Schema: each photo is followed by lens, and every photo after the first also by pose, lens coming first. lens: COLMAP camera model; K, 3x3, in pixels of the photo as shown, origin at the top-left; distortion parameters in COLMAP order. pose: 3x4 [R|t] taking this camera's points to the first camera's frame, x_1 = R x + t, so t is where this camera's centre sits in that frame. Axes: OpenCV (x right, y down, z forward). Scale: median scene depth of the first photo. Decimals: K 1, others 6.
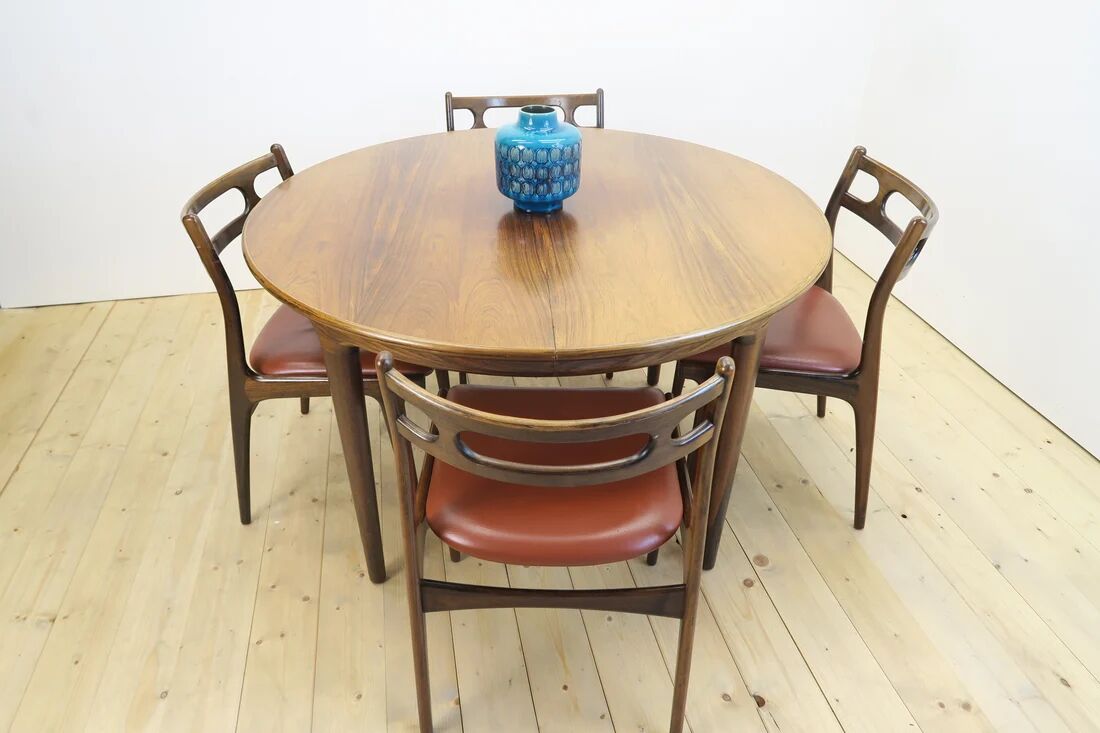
lens RADIAL K [[754.6, 0, 550.9], [0, 754.6, 359.4], [0, 0, 1]] dist [-0.029727, 0.013785]
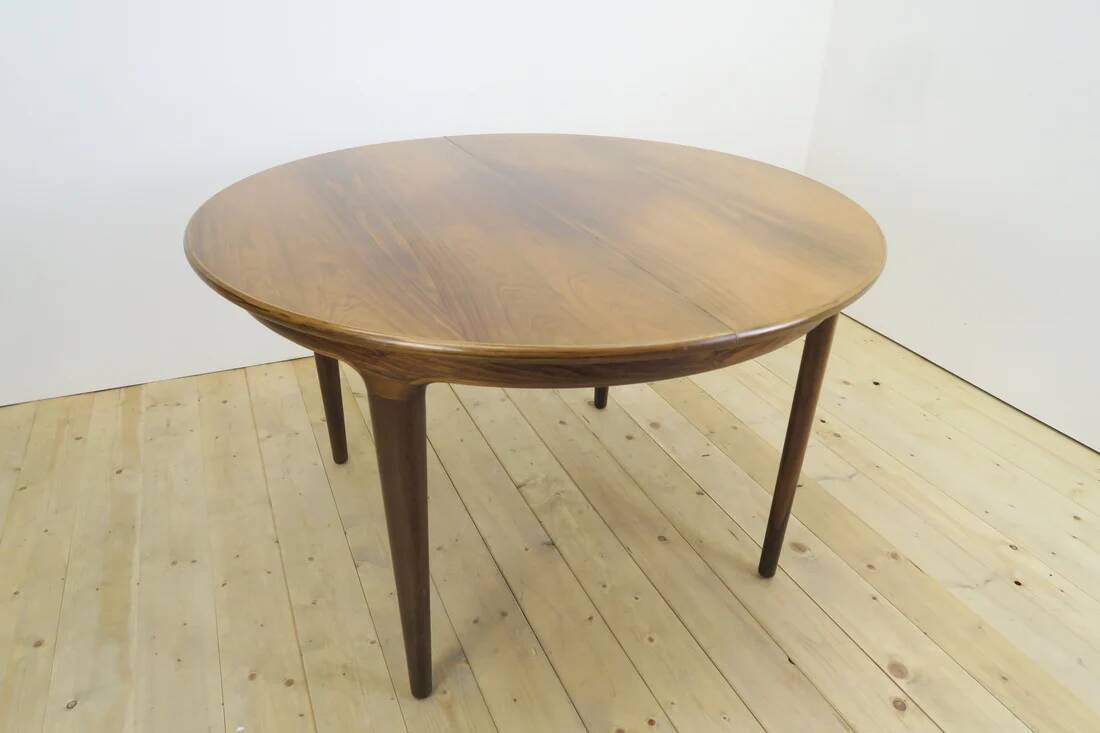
lens RADIAL K [[754.6, 0, 551.1], [0, 754.6, 364.8], [0, 0, 1]] dist [-0.029727, 0.013785]
pose [[0.974831, -0.086641, 0.205422, -0.206147], [0.100721, 0.993159, -0.059088, -0.041818], [-0.198897, 0.078291, 0.976888, 0.266681]]
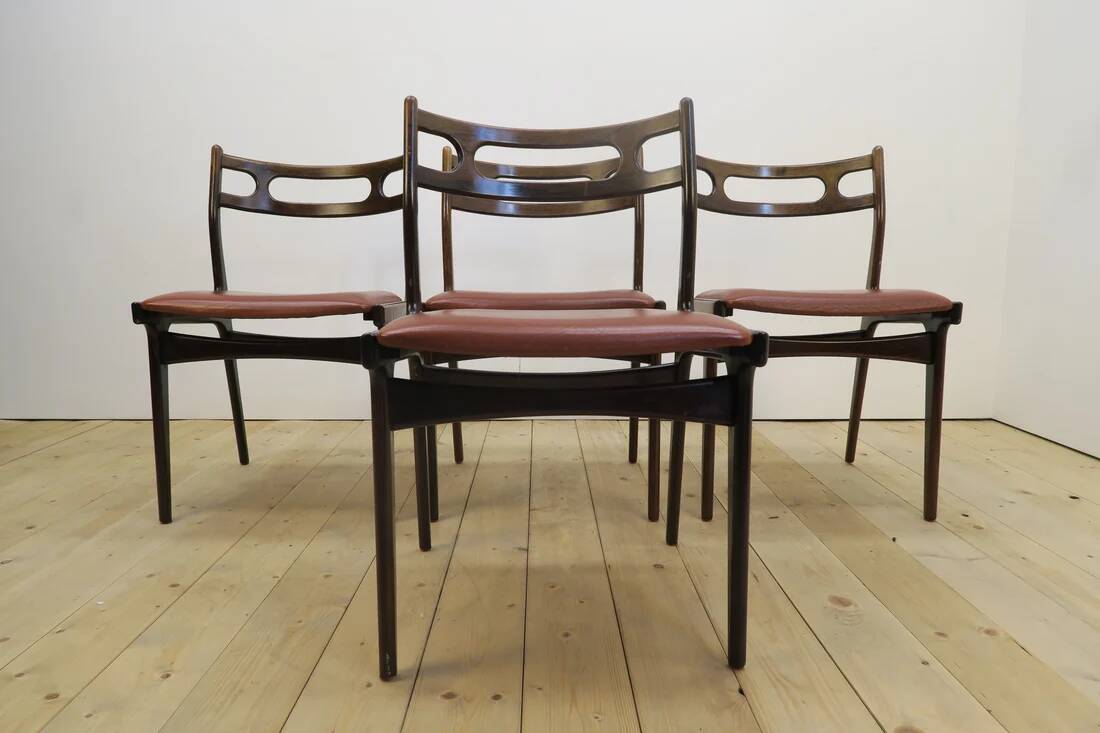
lens RADIAL K [[754.6, 0, 552.4], [0, 754.6, 366.4], [0, 0, 1]] dist [-0.029727, 0.013785]
pose [[0.983231, 0.022914, -0.180918, 0.127831], [-0.094368, 0.912847, -0.397247, 0.254623], [0.156048, 0.407659, 0.899702, 0.413183]]
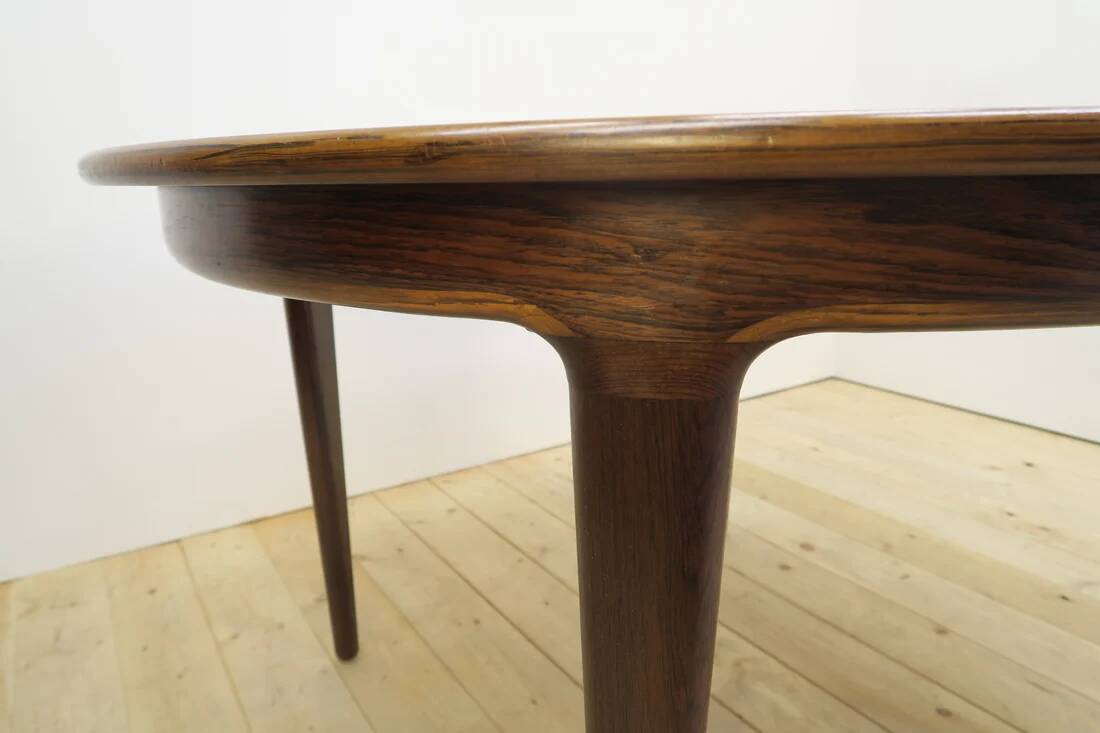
lens RADIAL K [[756.0, 0, 554.5], [0, 756.0, 361.9], [0, 0, 1]] dist [-0.024779, -0.000076]
pose [[0.927070, -0.115266, 0.356727, -0.338450], [0.221994, 0.935576, -0.274619, -0.026229], [-0.302091, 0.333783, 0.892933, 0.668444]]
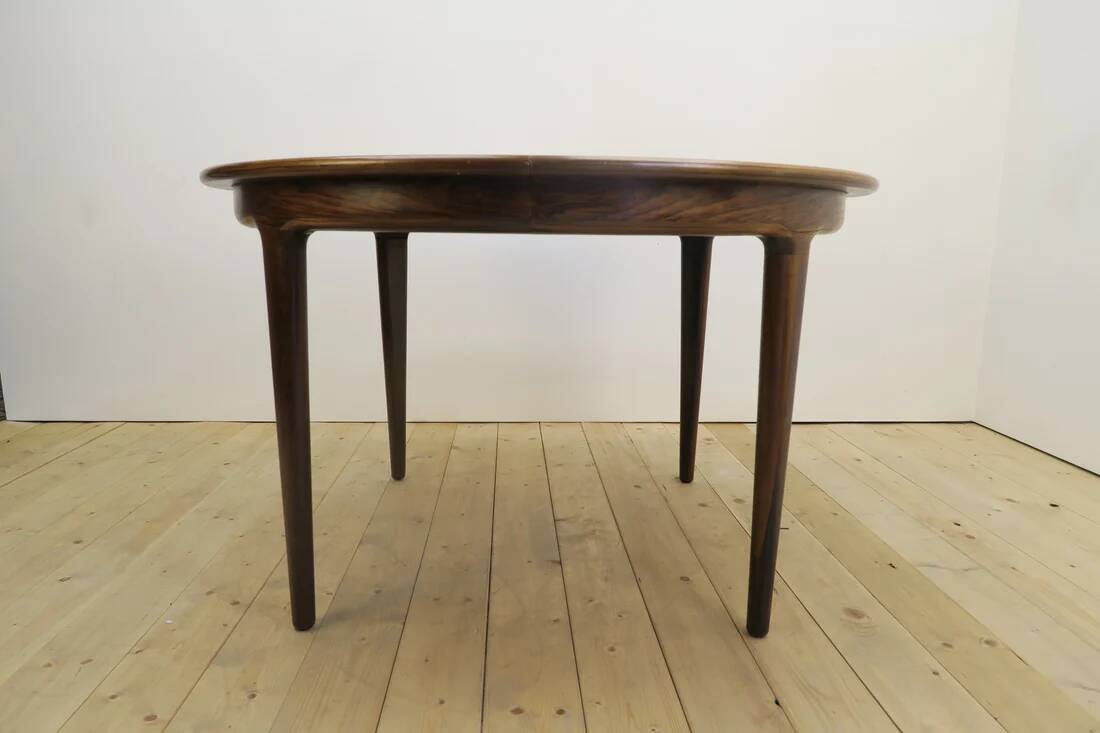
lens RADIAL K [[754.6, 0, 552.0], [0, 754.6, 370.7], [0, 0, 1]] dist [-0.029727, 0.013785]
pose [[0.989378, 0.033464, -0.141464, 0.067724], [-0.083559, 0.927226, -0.365061, 0.229140], [0.118953, 0.373004, 0.920173, 0.340507]]
